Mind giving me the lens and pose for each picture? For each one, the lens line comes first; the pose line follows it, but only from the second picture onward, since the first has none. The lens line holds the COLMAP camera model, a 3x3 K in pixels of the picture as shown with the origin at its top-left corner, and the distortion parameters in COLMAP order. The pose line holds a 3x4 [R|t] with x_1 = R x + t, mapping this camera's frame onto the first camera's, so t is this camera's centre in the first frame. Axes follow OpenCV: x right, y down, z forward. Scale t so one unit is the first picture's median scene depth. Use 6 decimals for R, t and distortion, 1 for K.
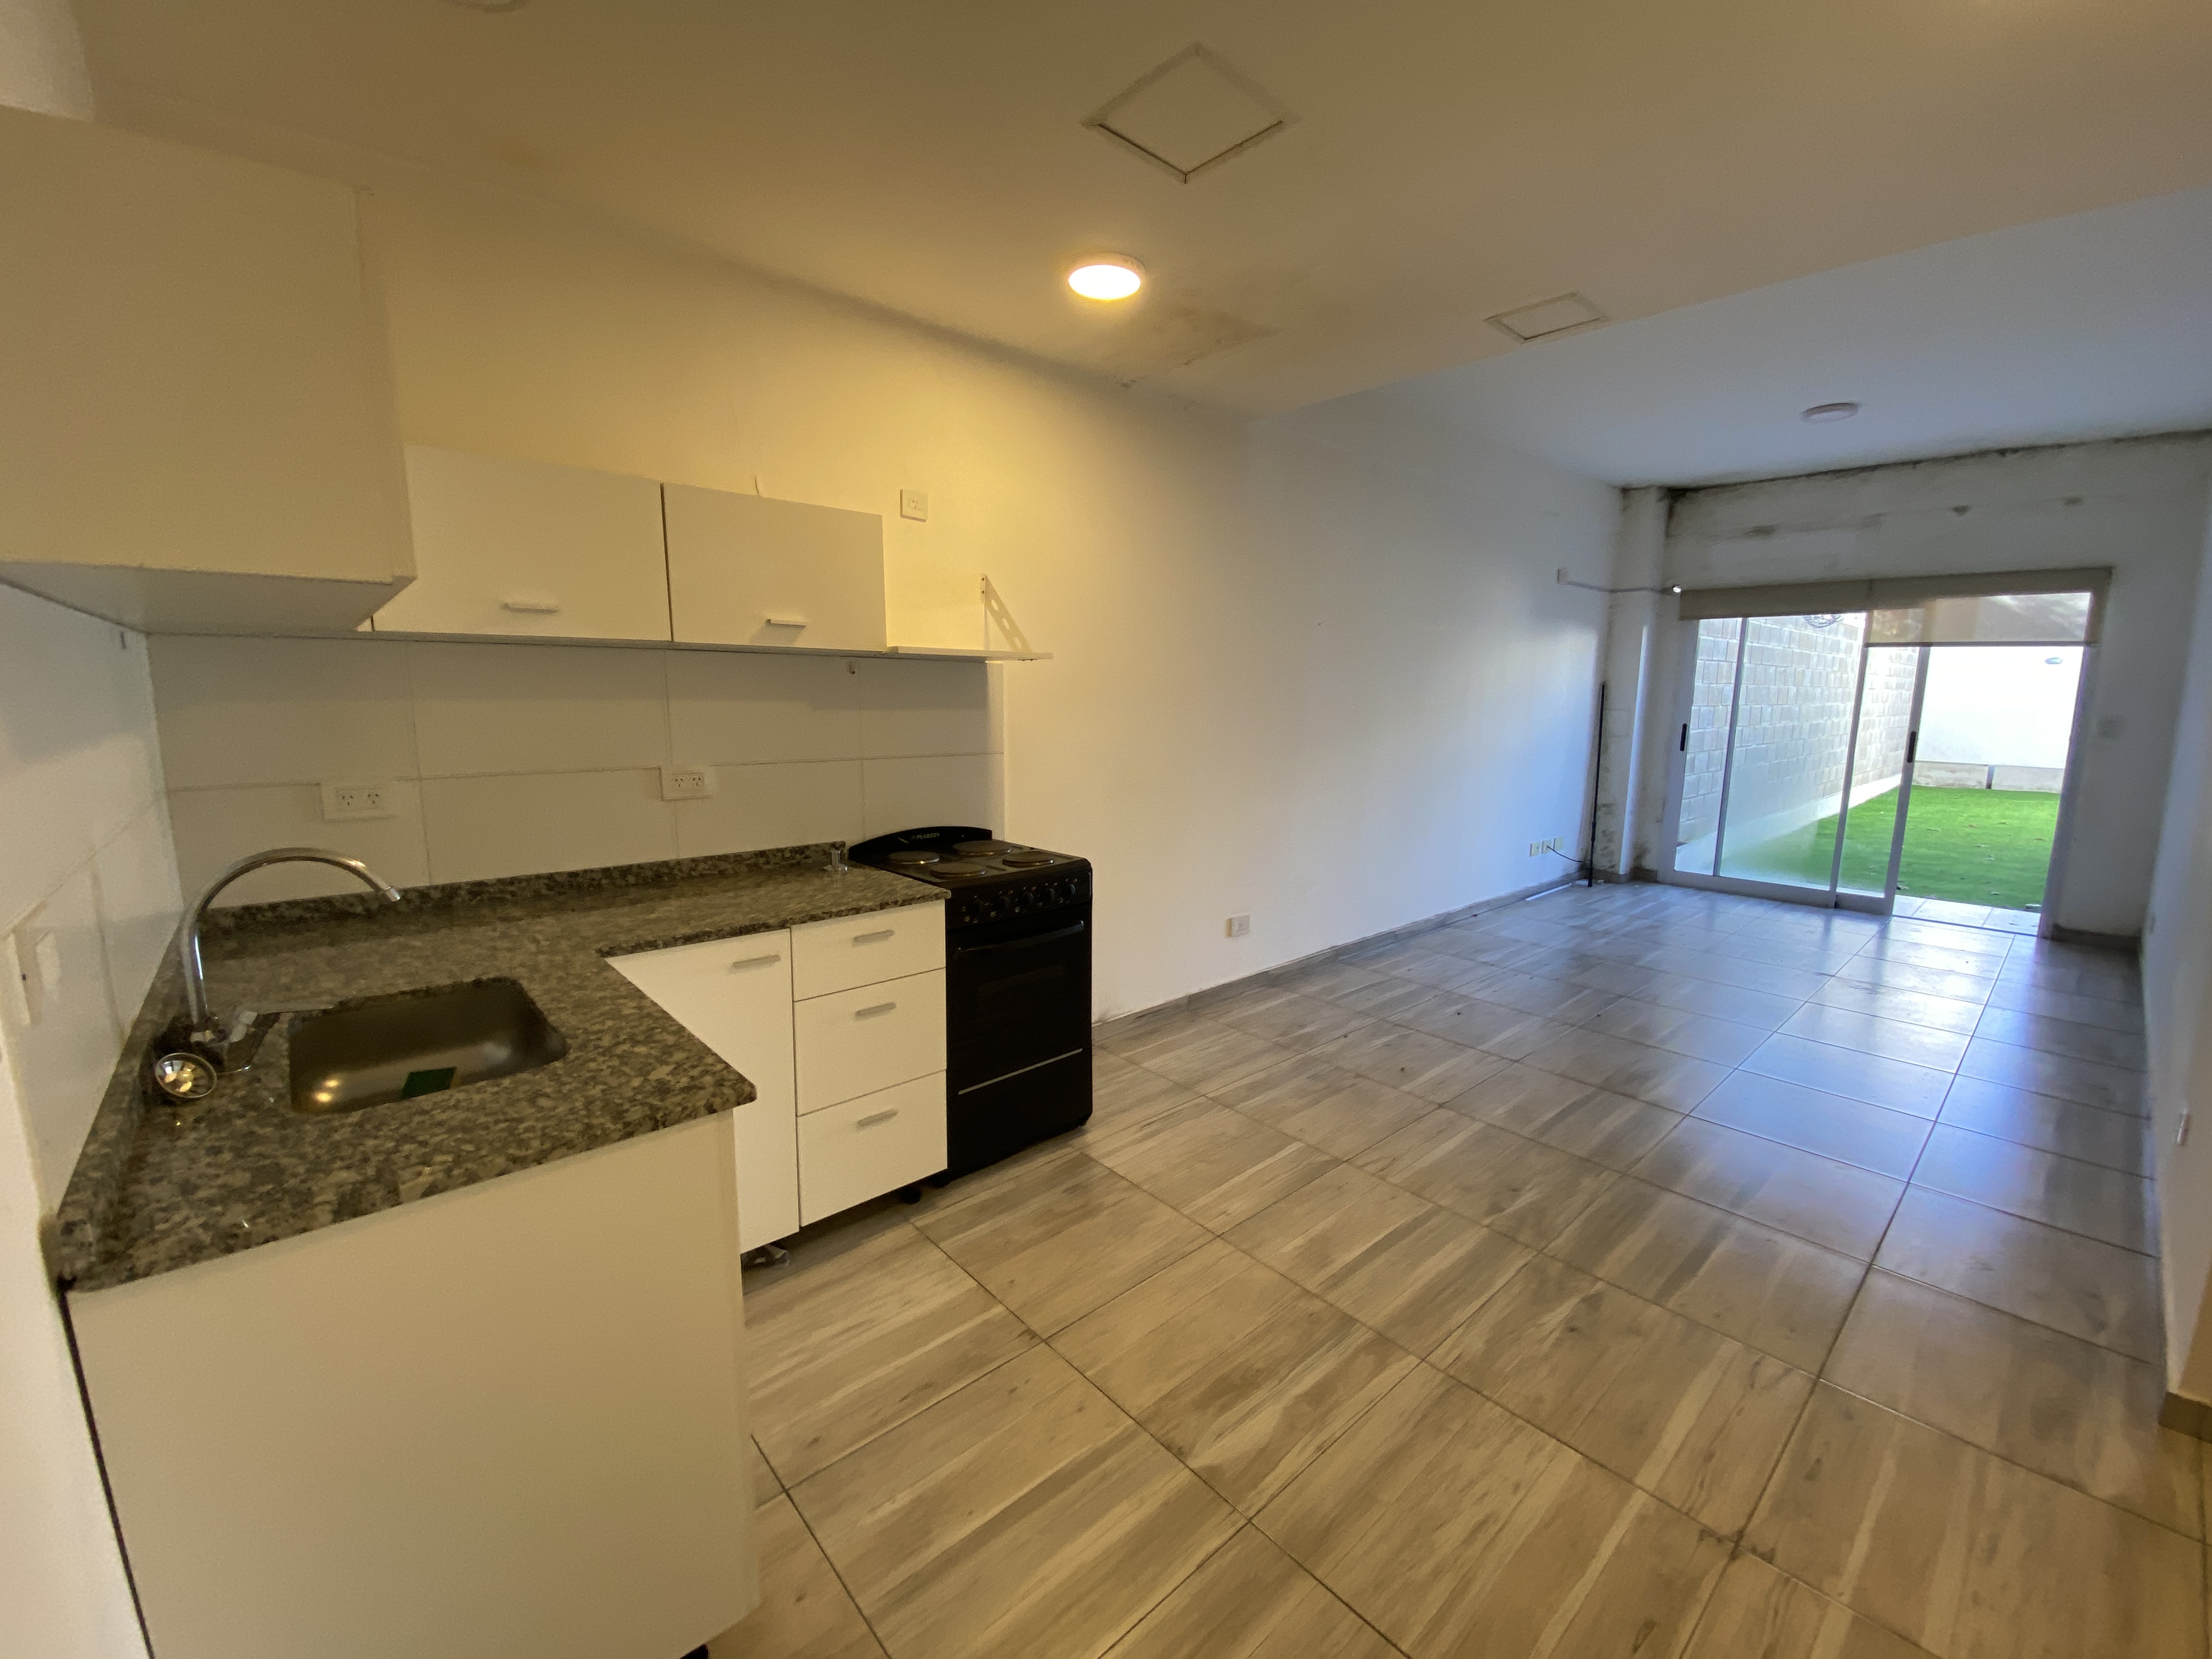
lens RADIAL K [[901.1, 0, 1100.8], [0, 901.1, 831.1], [0, 0, 1]] dist [0.015504, -0.018308]
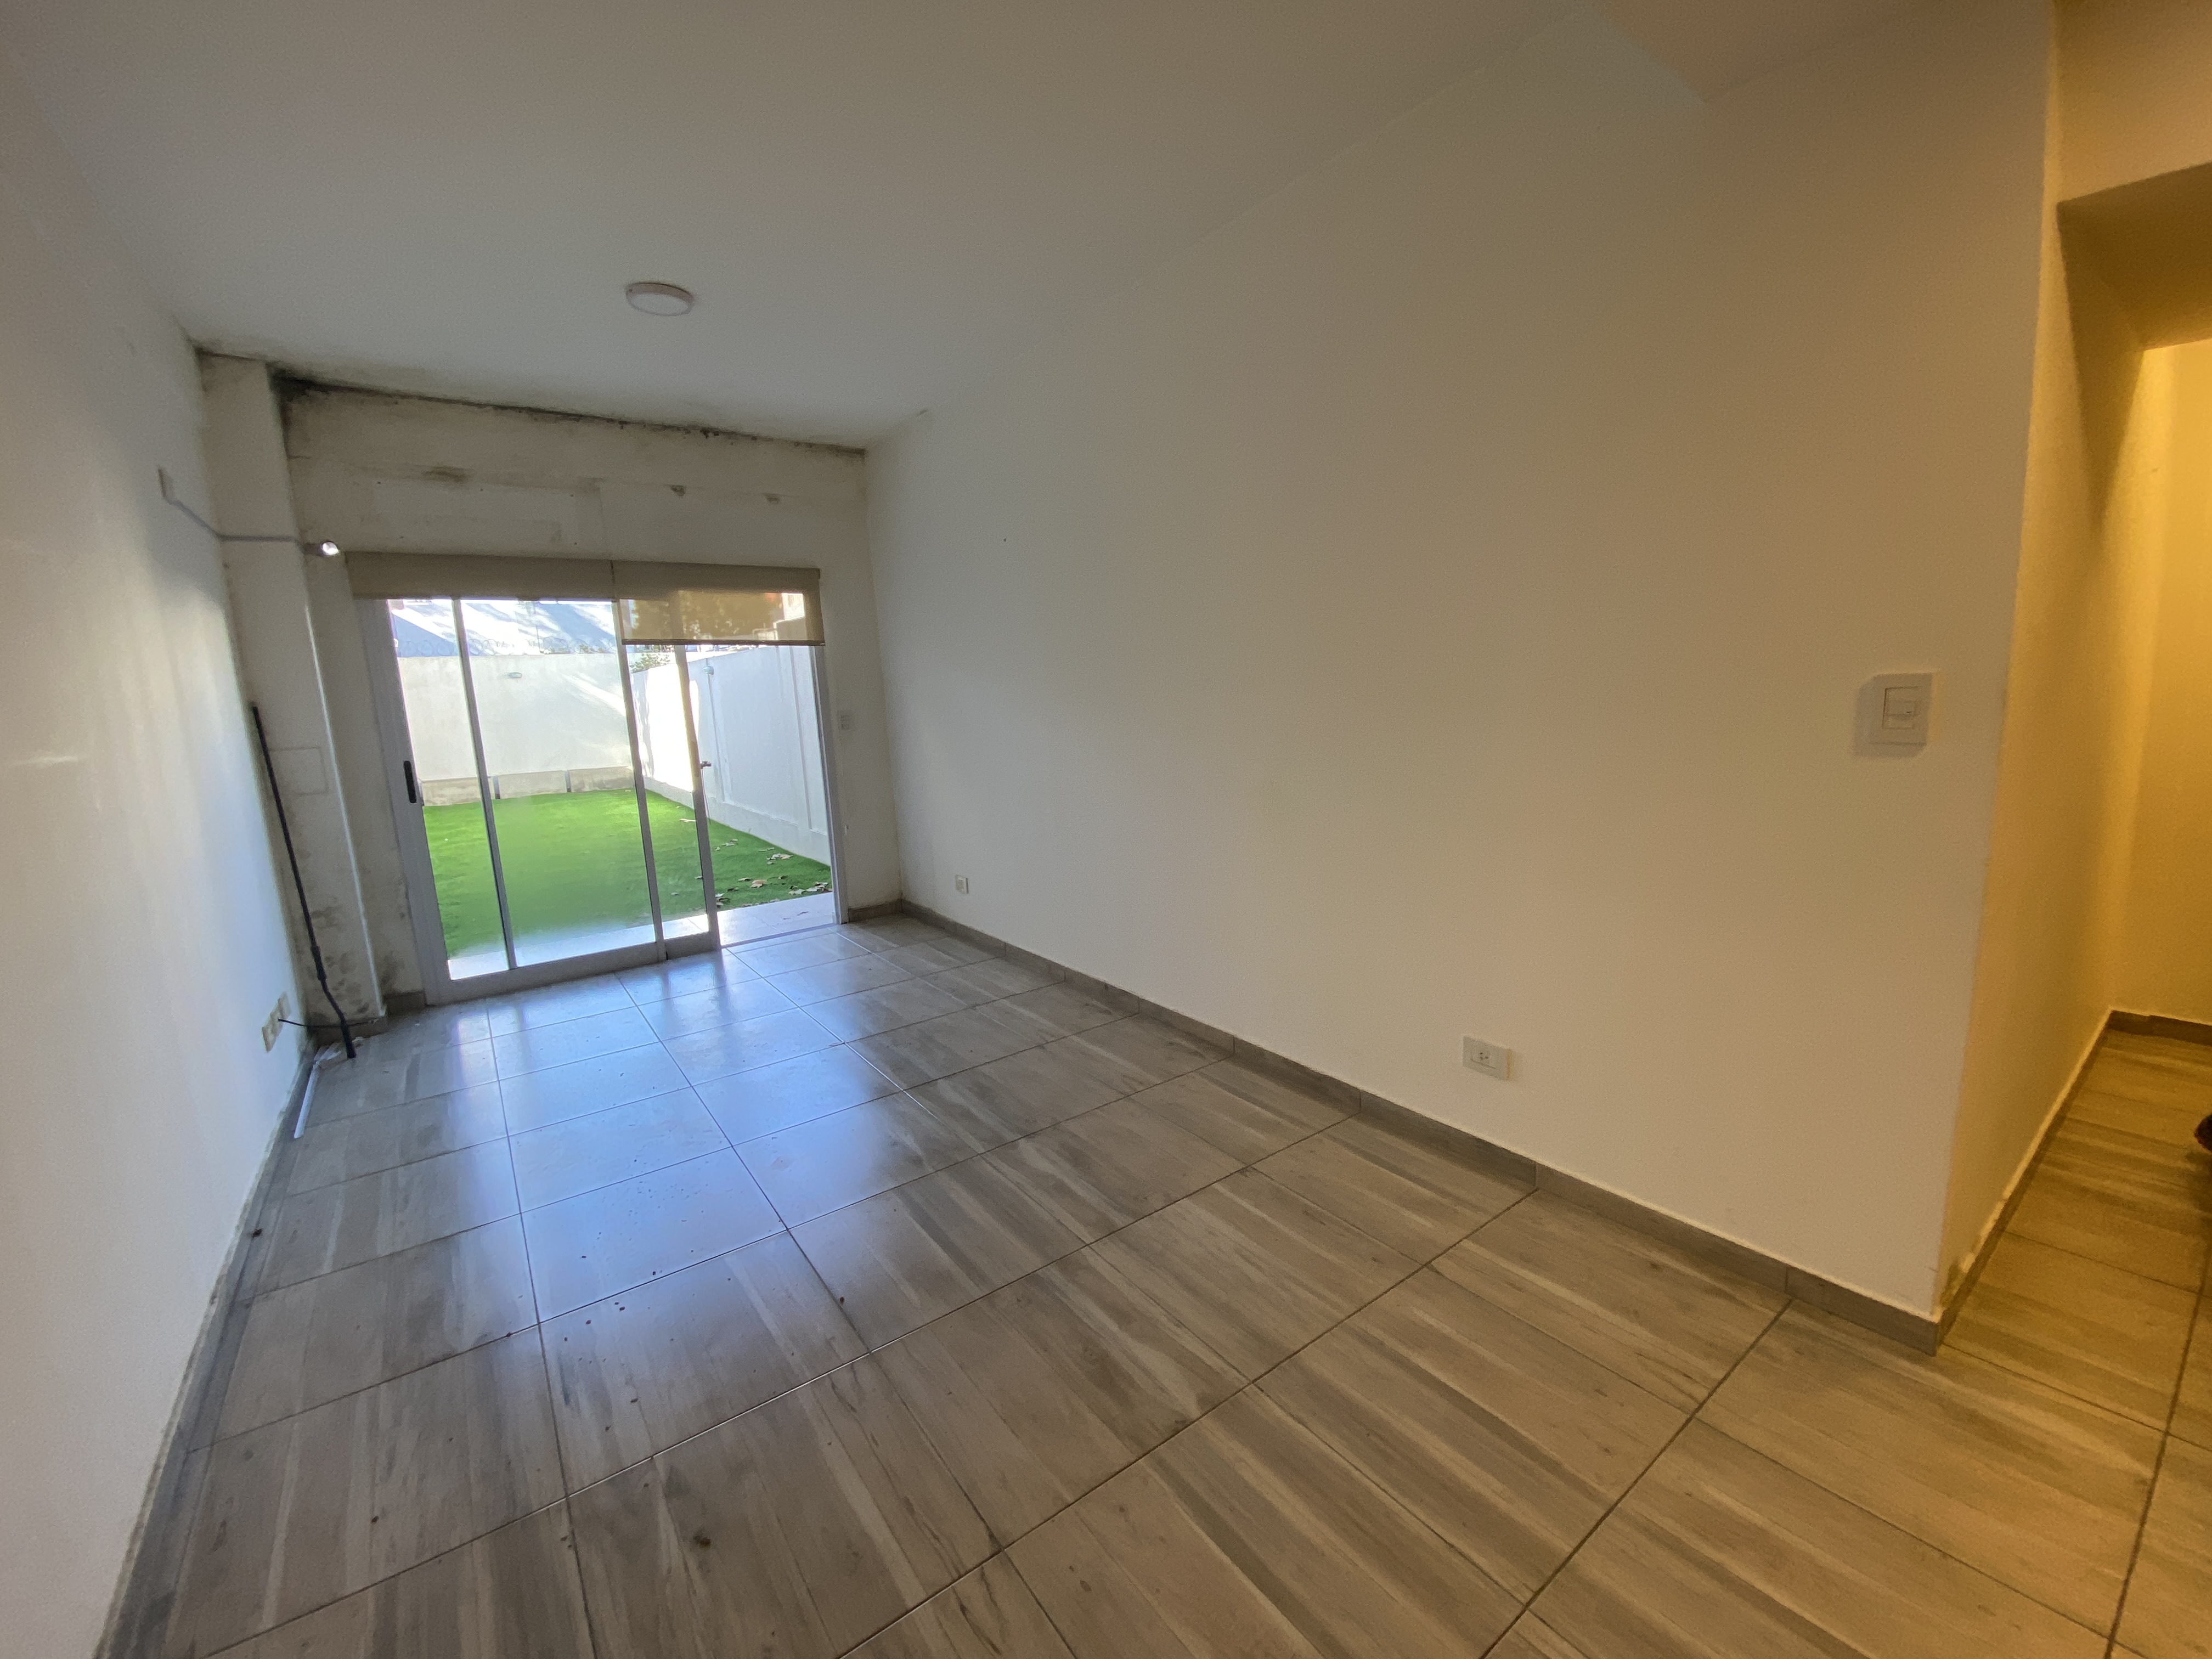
lens RADIAL K [[904.3, 0, 1104.2], [0, 904.3, 824.5], [0, 0, 1]] dist [0.019162, -0.019933]
pose [[0.096506, -0.168023, 0.981048, 0.119906], [0.199713, 0.968872, 0.146291, -0.159305], [-0.975090, 0.181810, 0.127059, 1.001621]]
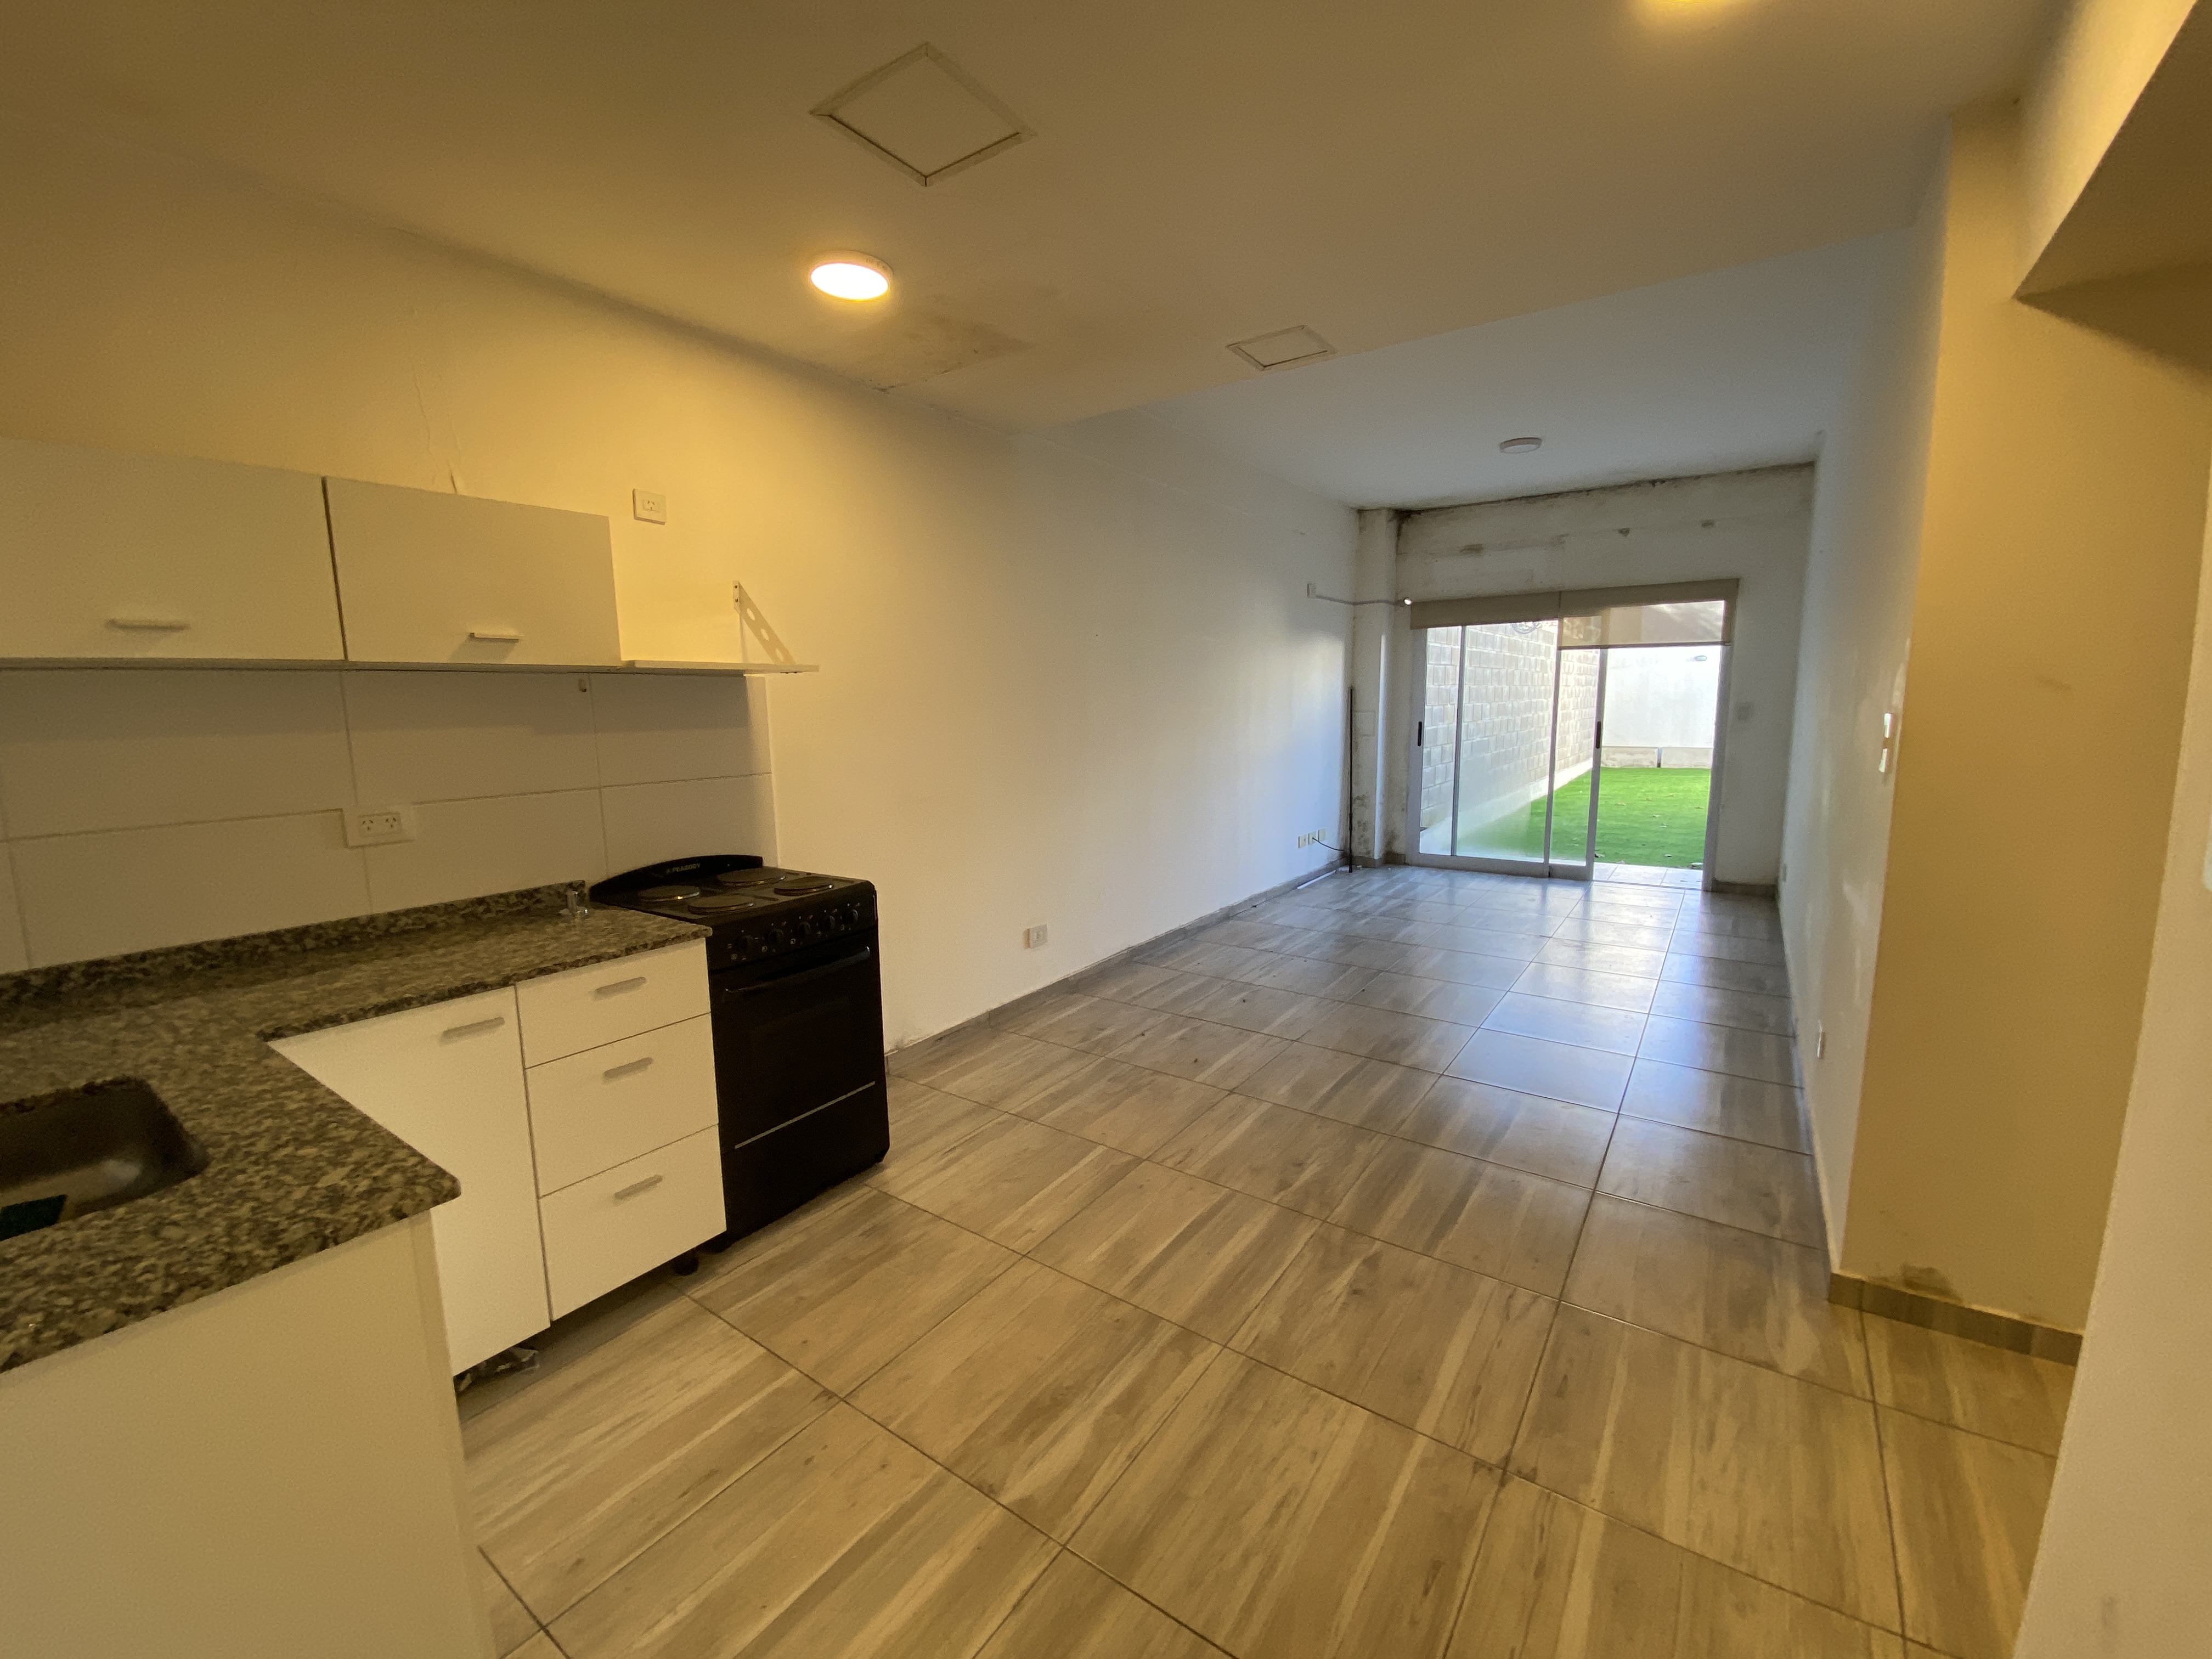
lens RADIAL K [[901.1, 0, 1100.8], [0, 901.1, 831.1], [0, 0, 1]] dist [0.015504, -0.018308]
pose [[0.973545, -0.056126, 0.221496, 0.015885], [0.058657, 0.998266, -0.004860, -0.002838], [-0.220839, 0.017724, 0.975149, 0.010997]]
